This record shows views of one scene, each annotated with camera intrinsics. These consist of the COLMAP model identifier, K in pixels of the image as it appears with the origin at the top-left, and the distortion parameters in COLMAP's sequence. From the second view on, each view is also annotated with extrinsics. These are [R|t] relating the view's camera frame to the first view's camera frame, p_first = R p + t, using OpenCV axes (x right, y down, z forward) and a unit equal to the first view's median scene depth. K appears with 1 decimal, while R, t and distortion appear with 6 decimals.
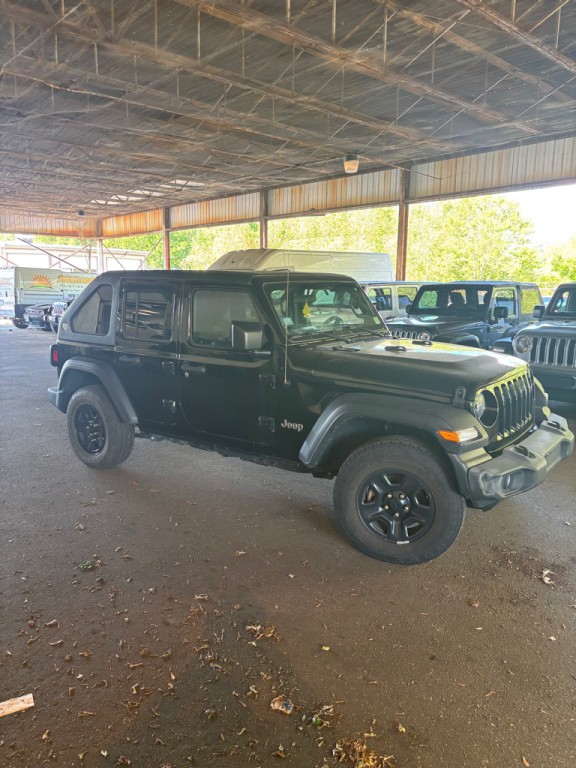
lens RADIAL K [[580.3, 0, 289.6], [0, 580.3, 385.8], [0, 0, 1]] dist [0.041438, -0.049886]
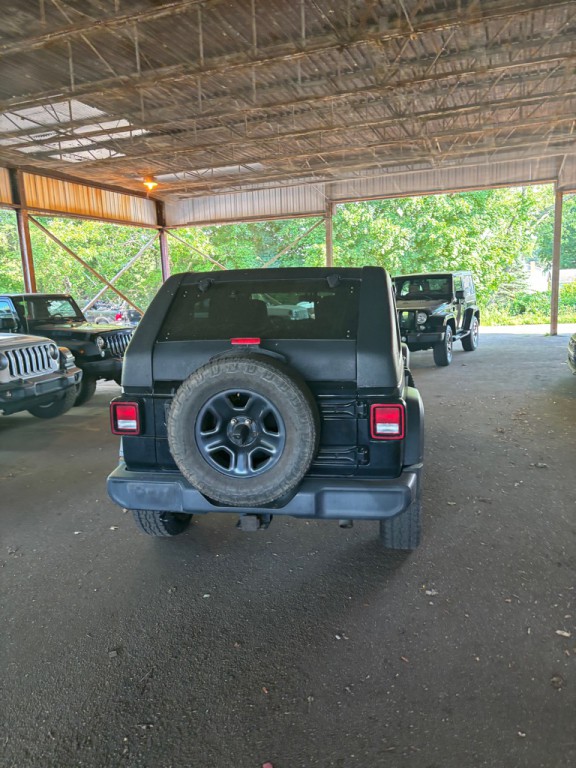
lens RADIAL K [[580.3, 0, 287.5], [0, 580.3, 387.4], [0, 0, 1]] dist [0.041438, -0.049886]
pose [[-0.461671, -0.141346, 0.875717, -0.733136], [0.187659, 0.949316, 0.252157, -0.210021], [-0.866974, 0.280751, -0.411747, 1.166210]]
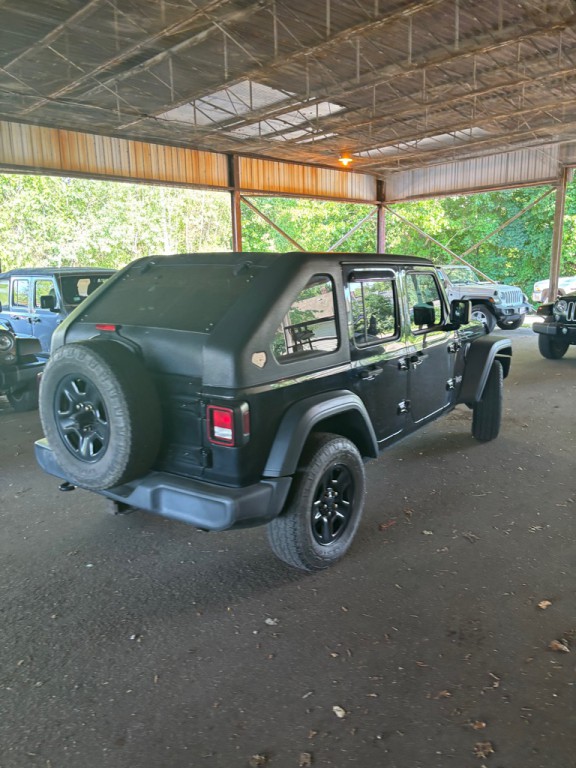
lens RADIAL K [[580.3, 0, 286.0], [0, 580.3, 388.7], [0, 0, 1]] dist [0.041438, -0.049886]
pose [[-0.018304, -0.206960, 0.978178, -0.777950], [0.193320, 0.959147, 0.206551, -0.155305], [-0.980965, 0.192882, 0.022453, 0.845457]]
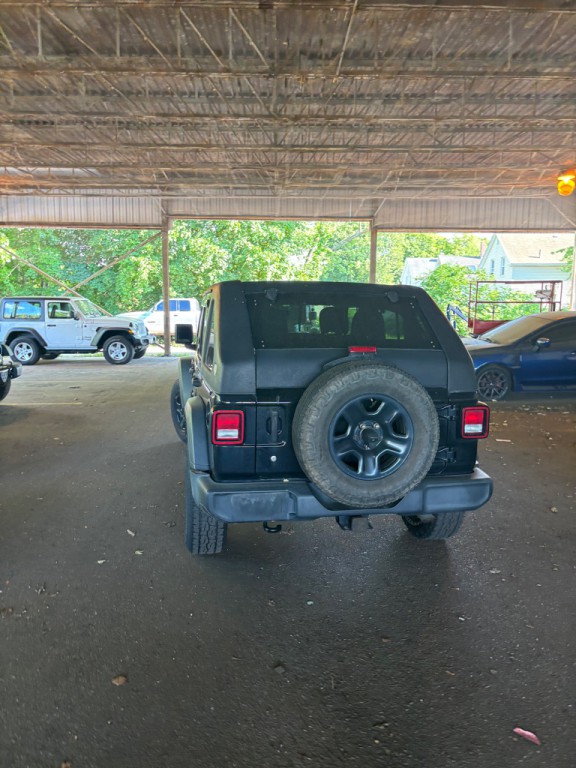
lens RADIAL K [[580.3, 0, 287.3], [0, 580.3, 382.6], [0, 0, 1]] dist [0.041438, -0.049886]
pose [[-0.754612, -0.106919, 0.647402, -0.574454], [0.095954, 0.958049, 0.270066, -0.246720], [-0.649118, 0.265915, -0.712696, 1.395765]]
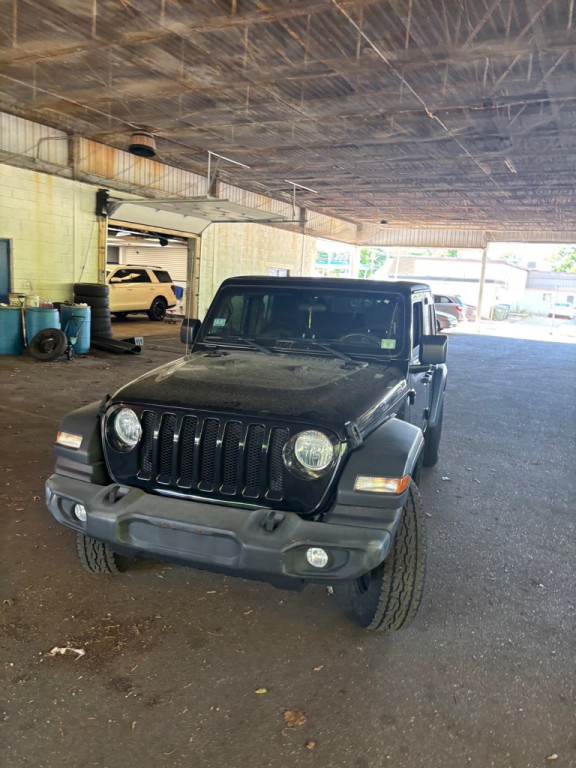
lens RADIAL K [[580.3, 0, 283.0], [0, 580.3, 377.3], [0, 0, 1]] dist [0.041438, -0.049886]
pose [[0.327827, 0.160084, -0.931076, 0.644803], [-0.215775, 0.972177, 0.091178, -0.087480], [0.919767, 0.171012, 0.353248, 0.495842]]
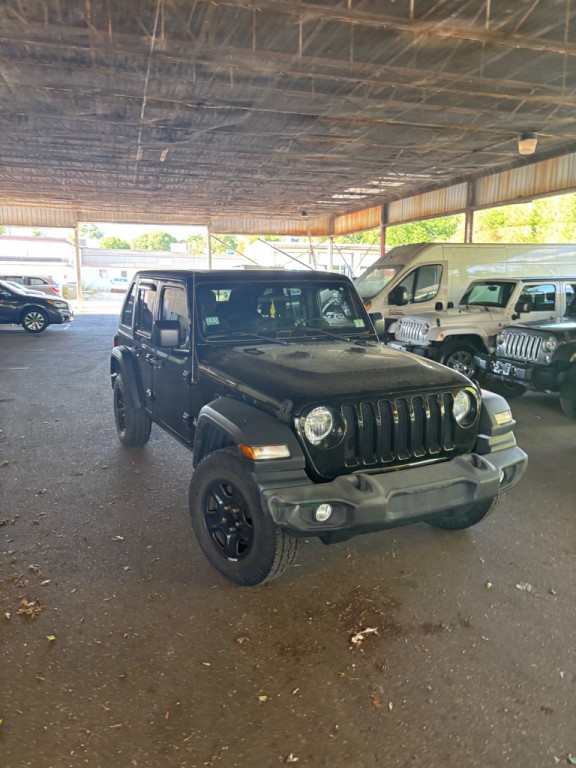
lens RADIAL K [[580.3, 0, 286.6], [0, 580.3, 377.9], [0, 0, 1]] dist [0.041438, -0.049886]
pose [[0.894418, 0.075646, -0.440787, 0.365818], [-0.077299, 0.996906, 0.014236, -0.023972], [0.440500, 0.021340, 0.897499, 0.103320]]
